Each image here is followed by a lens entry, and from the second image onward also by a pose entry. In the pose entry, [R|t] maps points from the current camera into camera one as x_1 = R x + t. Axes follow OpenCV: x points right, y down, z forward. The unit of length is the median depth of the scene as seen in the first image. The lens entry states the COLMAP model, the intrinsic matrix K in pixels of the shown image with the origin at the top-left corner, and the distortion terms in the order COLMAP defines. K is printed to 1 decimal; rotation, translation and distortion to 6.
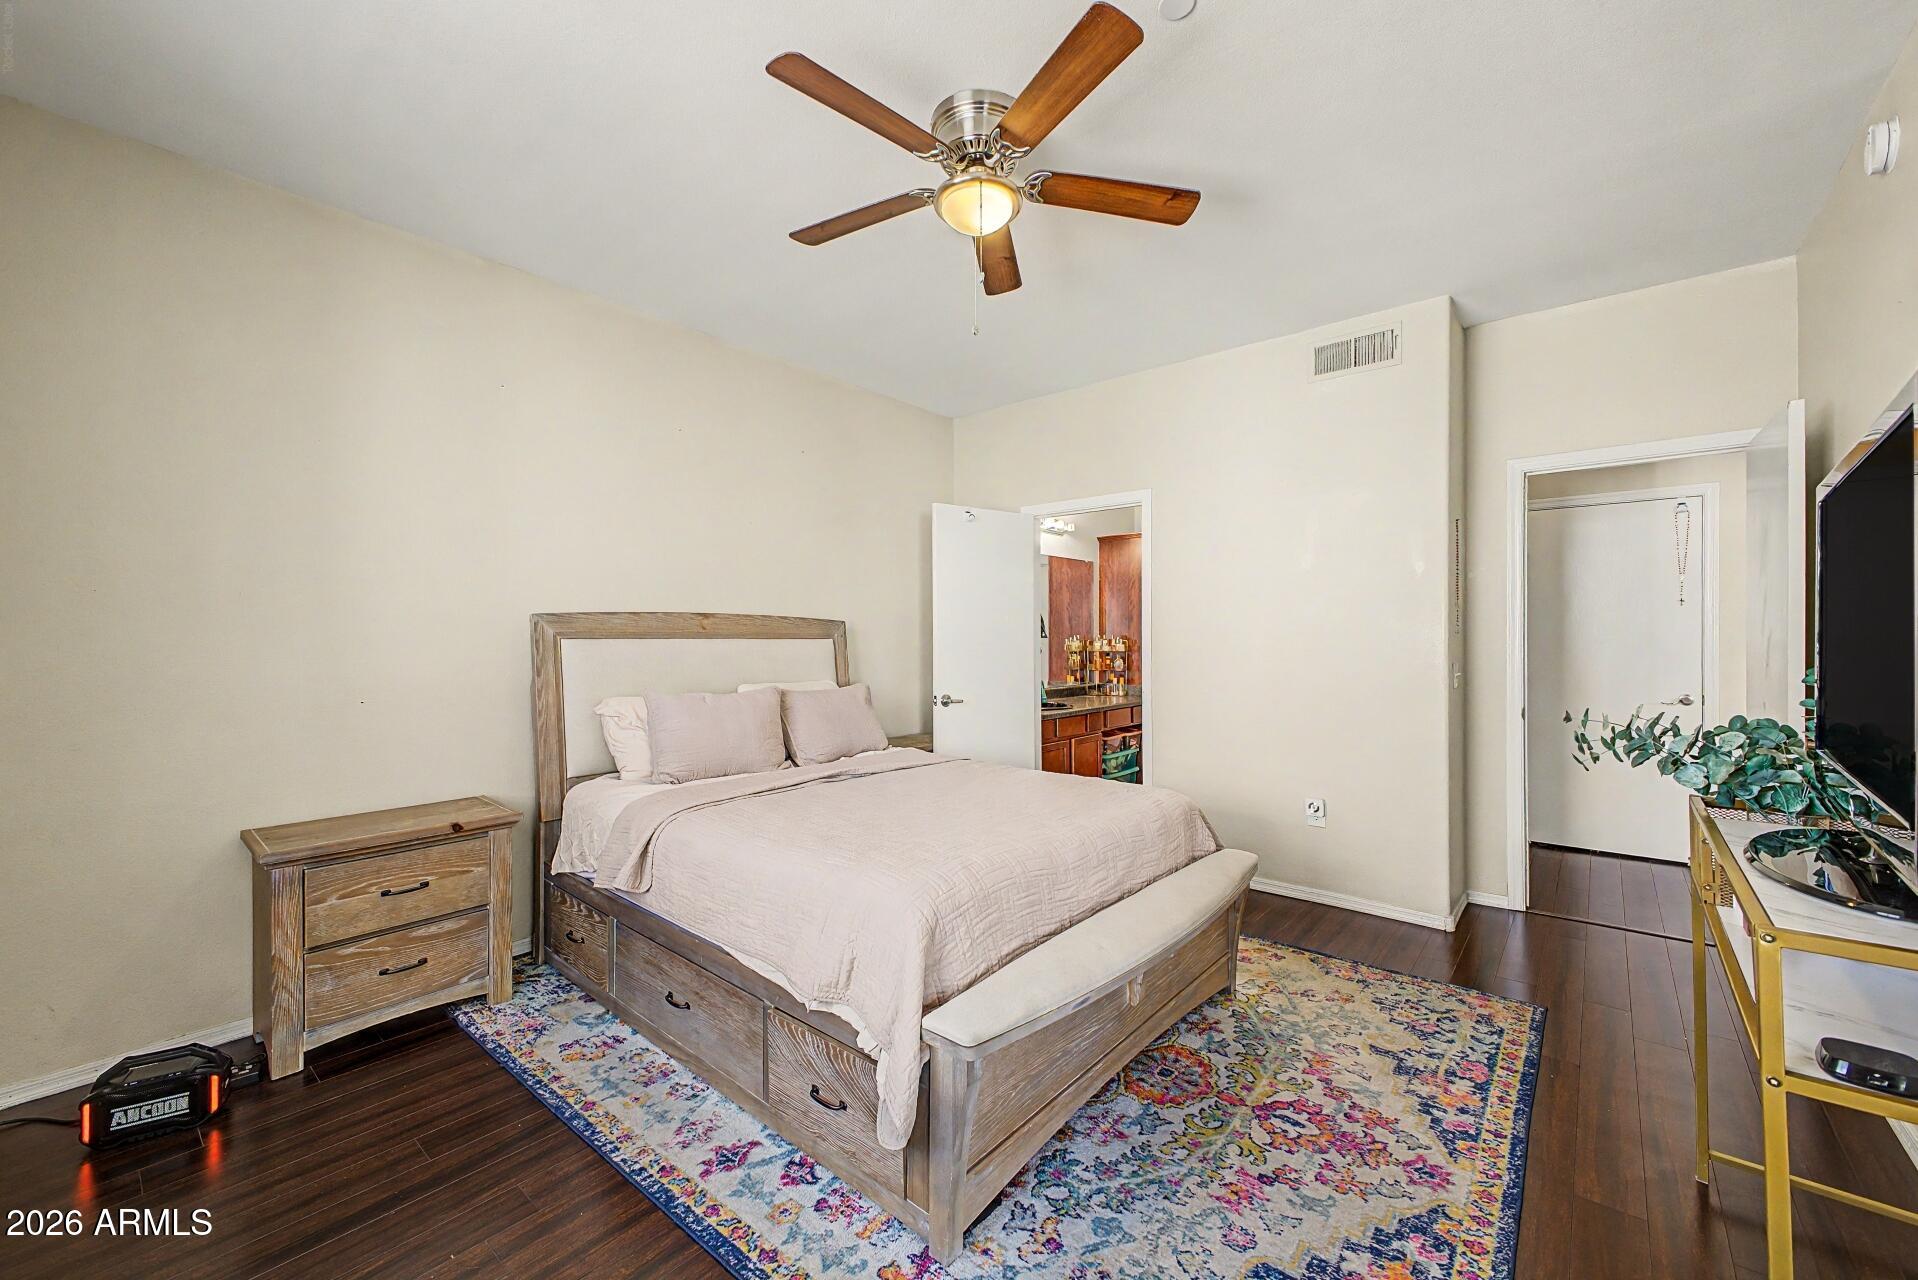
lens RADIAL K [[755.9, 0, 960.5], [0, 755.9, 637.7], [0, 0, 1]] dist [0.020110, -0.007275]
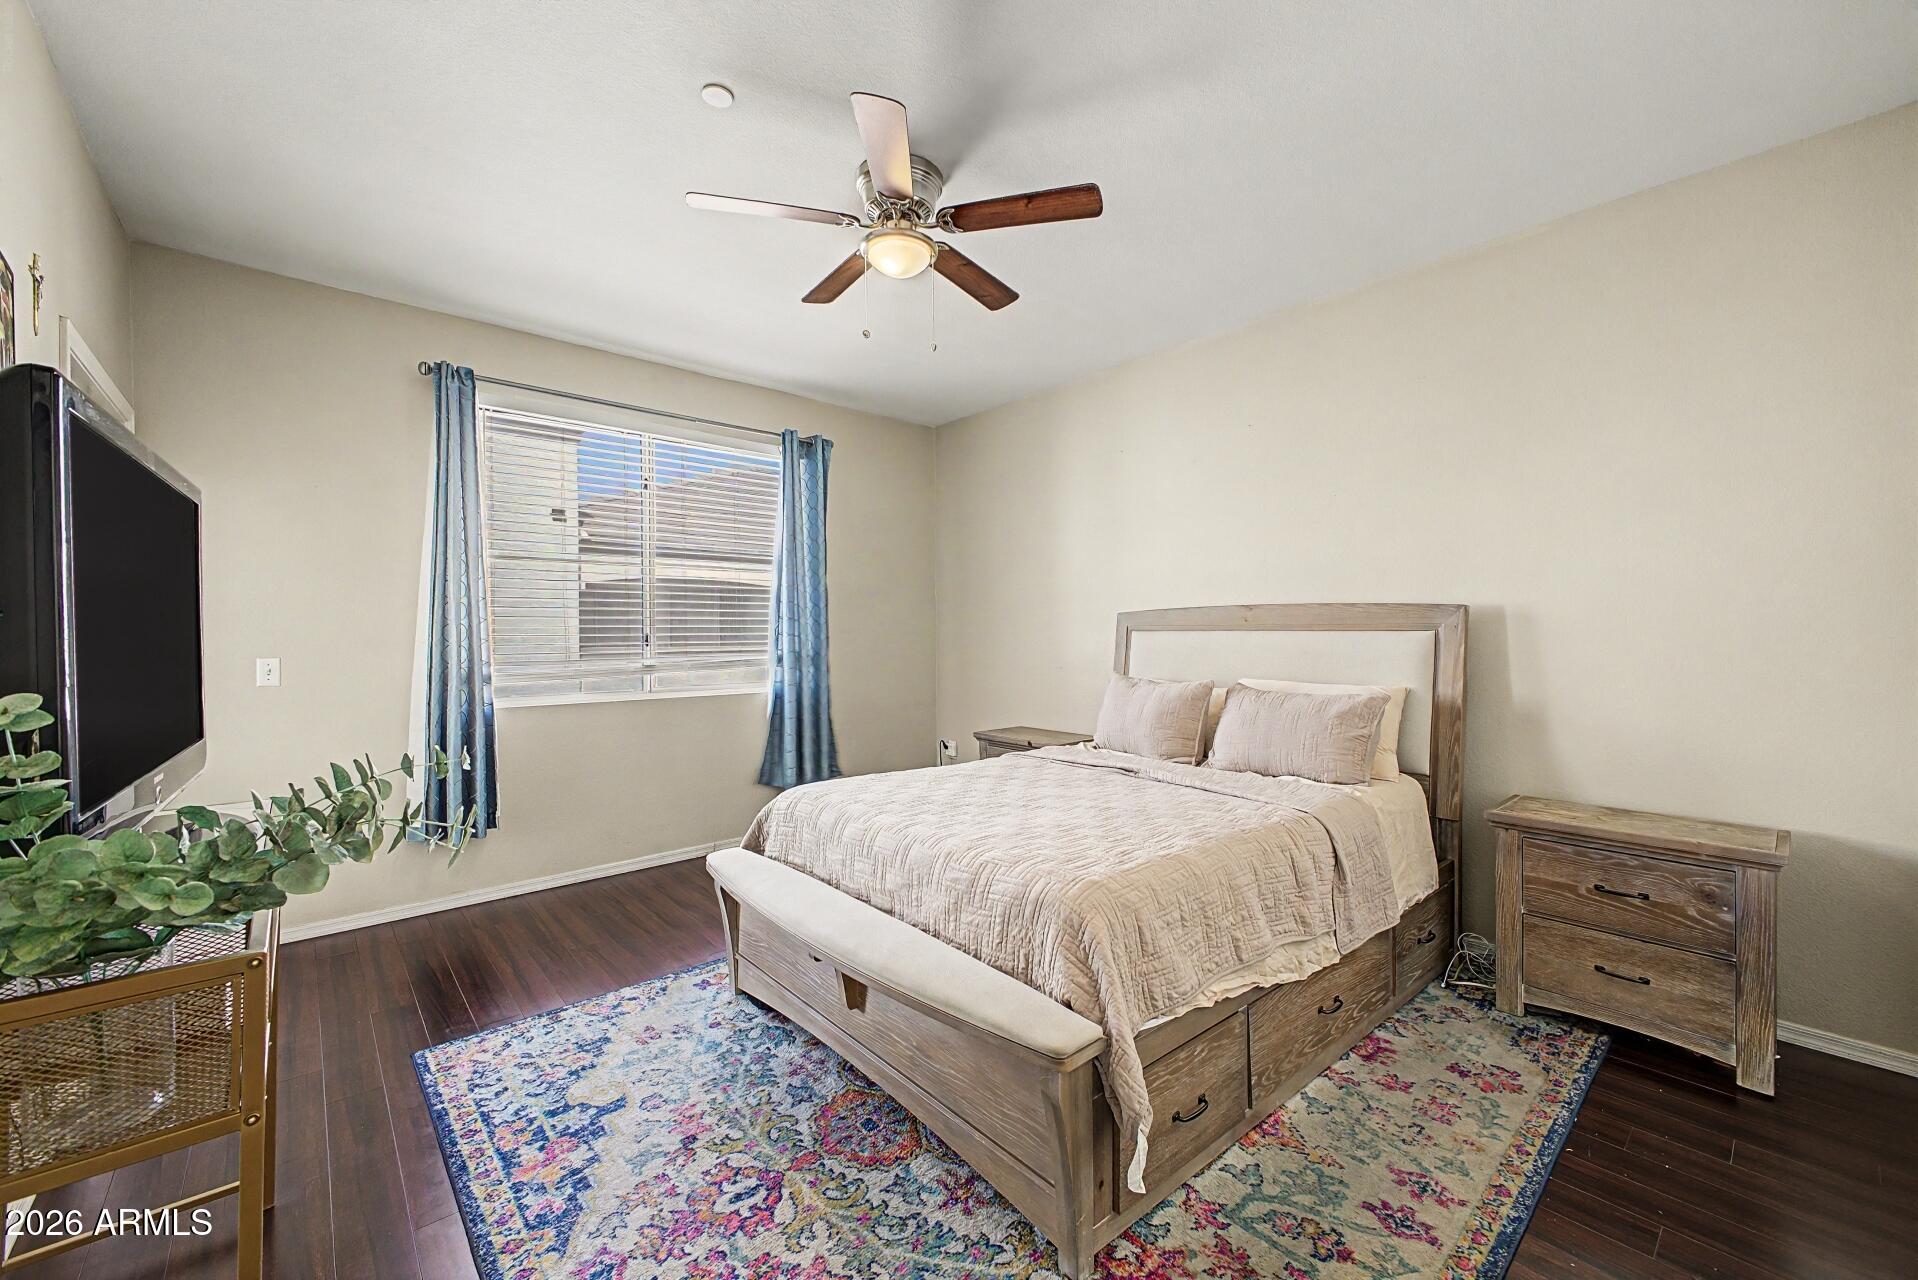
lens RADIAL K [[755.9, 0, 959.0], [0, 755.9, 635.8], [0, 0, 1]] dist [0.020110, -0.007275]
pose [[-0.152504, 0.009476, -0.988257, 1.364090], [0.000833, 0.999955, 0.009459, -0.003790], [0.988303, 0.000619, -0.152505, 1.507604]]
